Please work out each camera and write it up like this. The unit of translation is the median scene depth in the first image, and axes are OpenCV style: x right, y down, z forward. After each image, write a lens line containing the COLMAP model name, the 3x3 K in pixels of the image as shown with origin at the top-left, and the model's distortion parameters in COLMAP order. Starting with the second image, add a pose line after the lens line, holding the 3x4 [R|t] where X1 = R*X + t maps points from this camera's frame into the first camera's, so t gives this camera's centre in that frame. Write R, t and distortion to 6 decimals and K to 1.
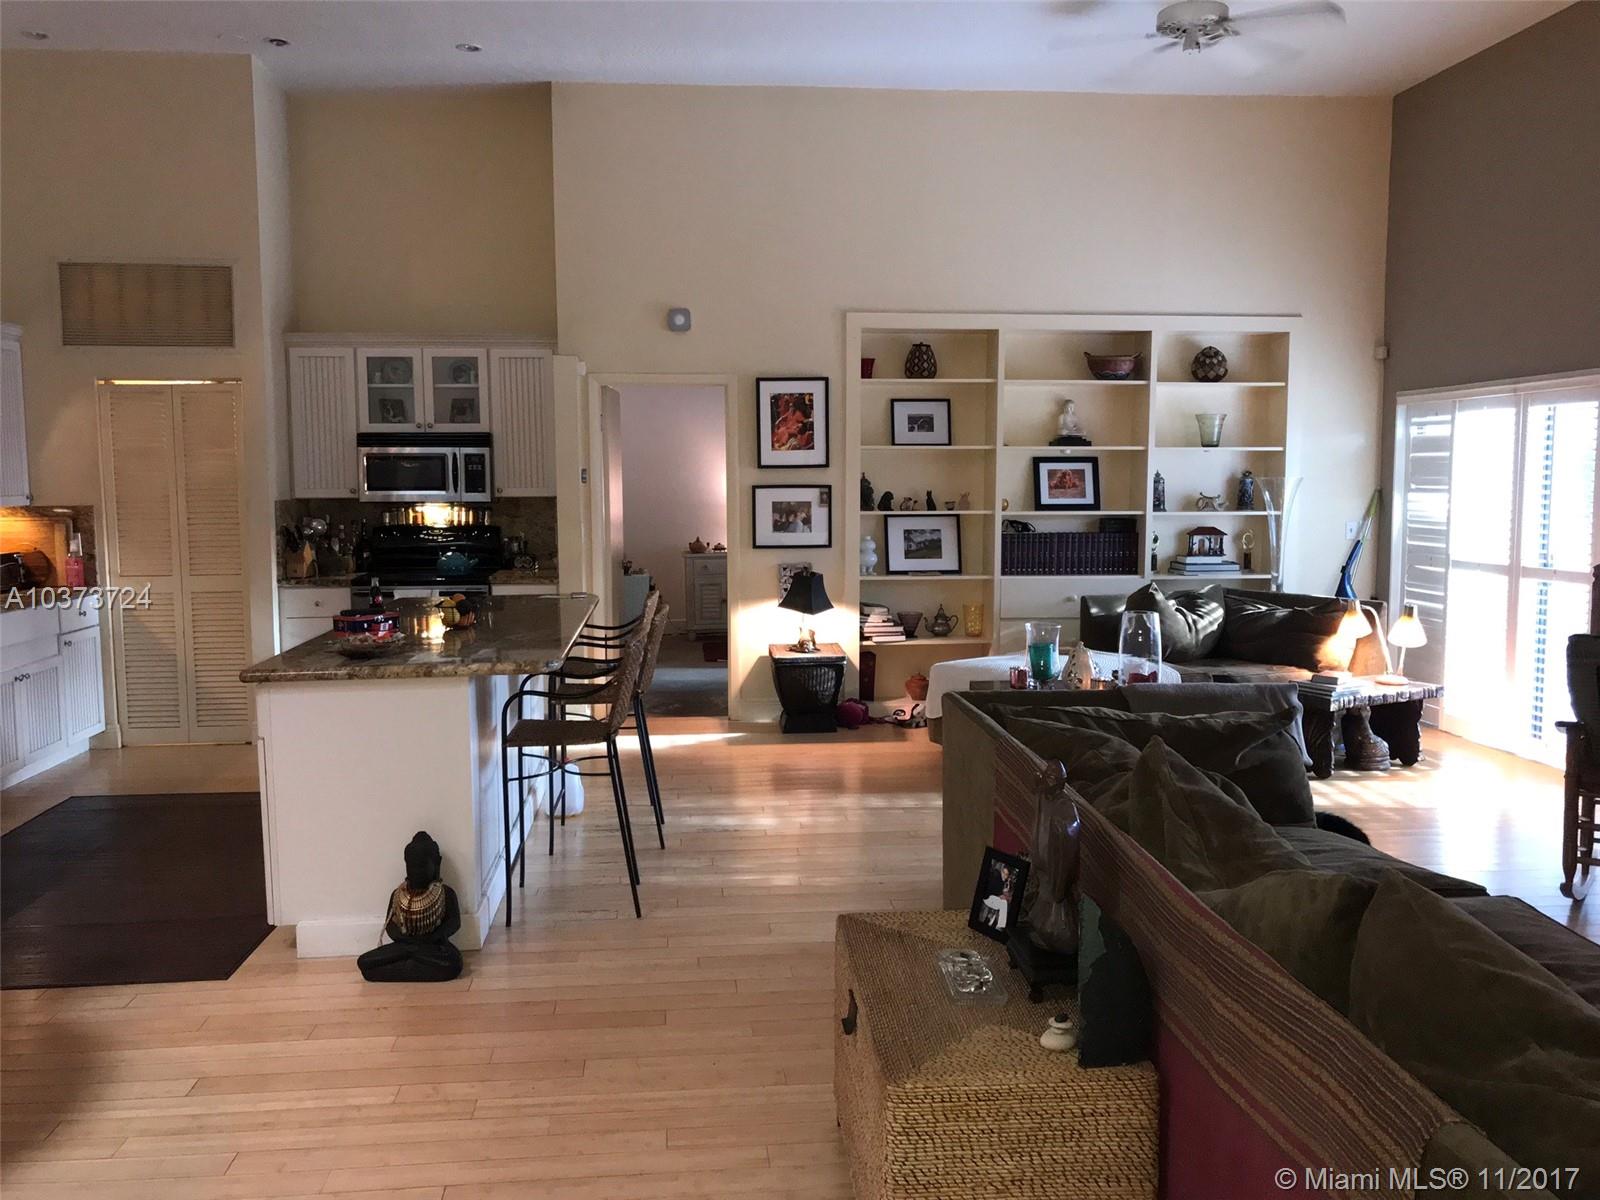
lens RADIAL K [[1302.1, 0, 767.8], [0, 1302.1, 601.8], [0, 0, 1]] dist [0.022489, -0.010110]
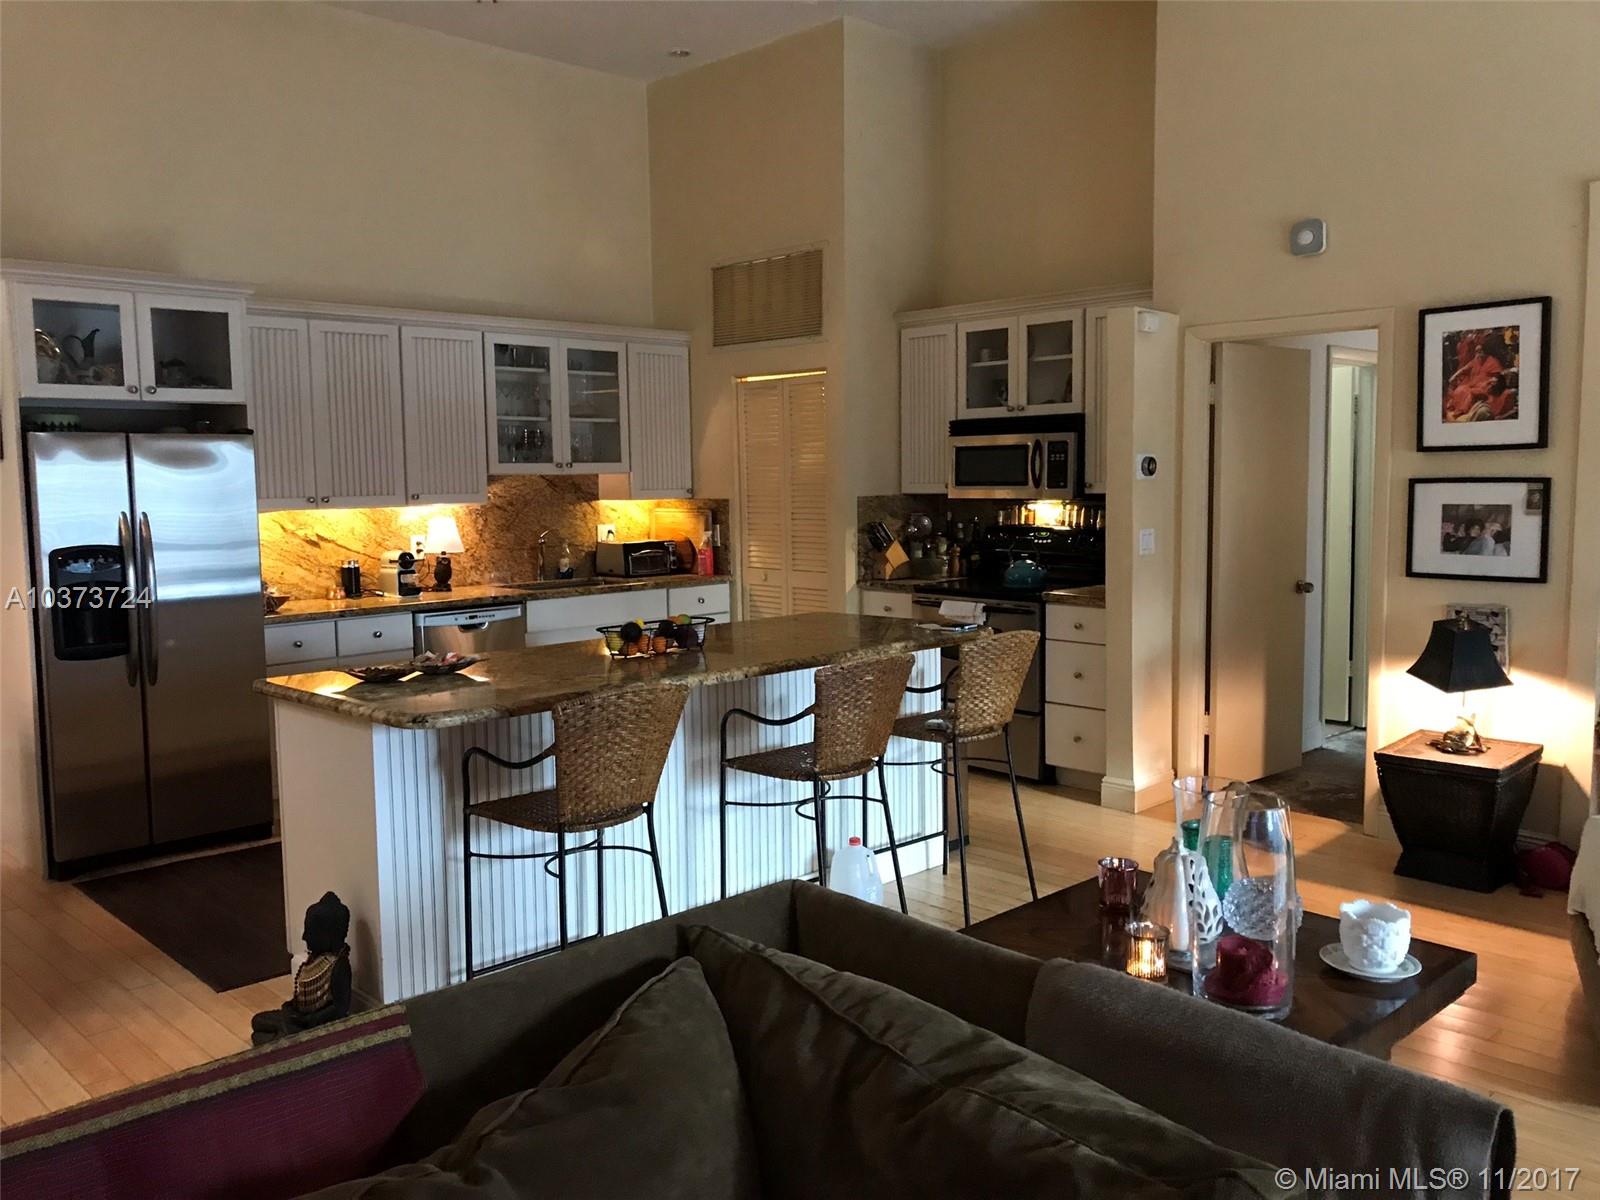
lens RADIAL K [[1302.1, 0, 780.7], [0, 1302.1, 591.7], [0, 0, 1]] dist [0.022489, -0.010110]
pose [[0.620254, 0.068810, -0.781377, 0.300431], [-0.063921, 0.997266, 0.037081, -0.037769], [0.781792, 0.026947, 0.622957, 0.354344]]
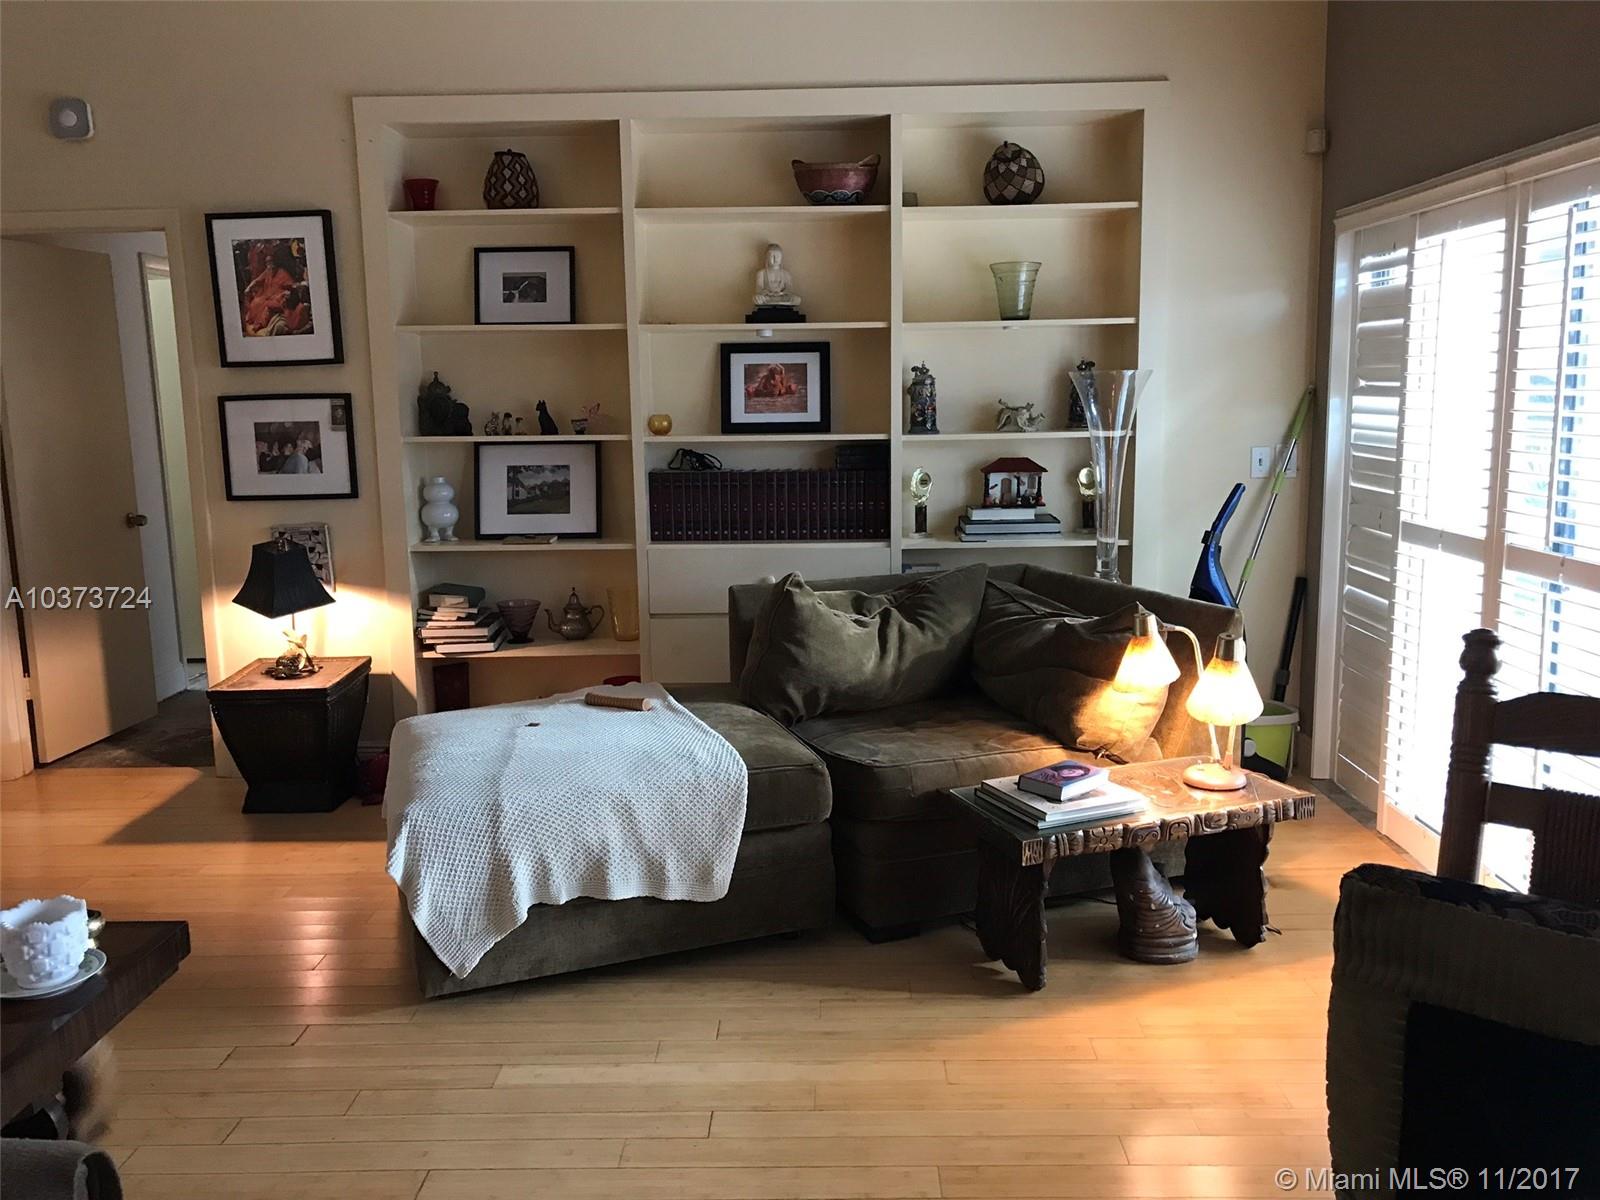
lens RADIAL K [[1302.1, 0, 789.7], [0, 1302.1, 593.7], [0, 0, 1]] dist [0.022489, -0.010110]
pose [[0.993458, 0.003750, -0.114141, 0.317616], [0.003652, 0.997906, 0.064572, -0.036132], [0.114144, -0.064566, 0.991364, 0.419965]]
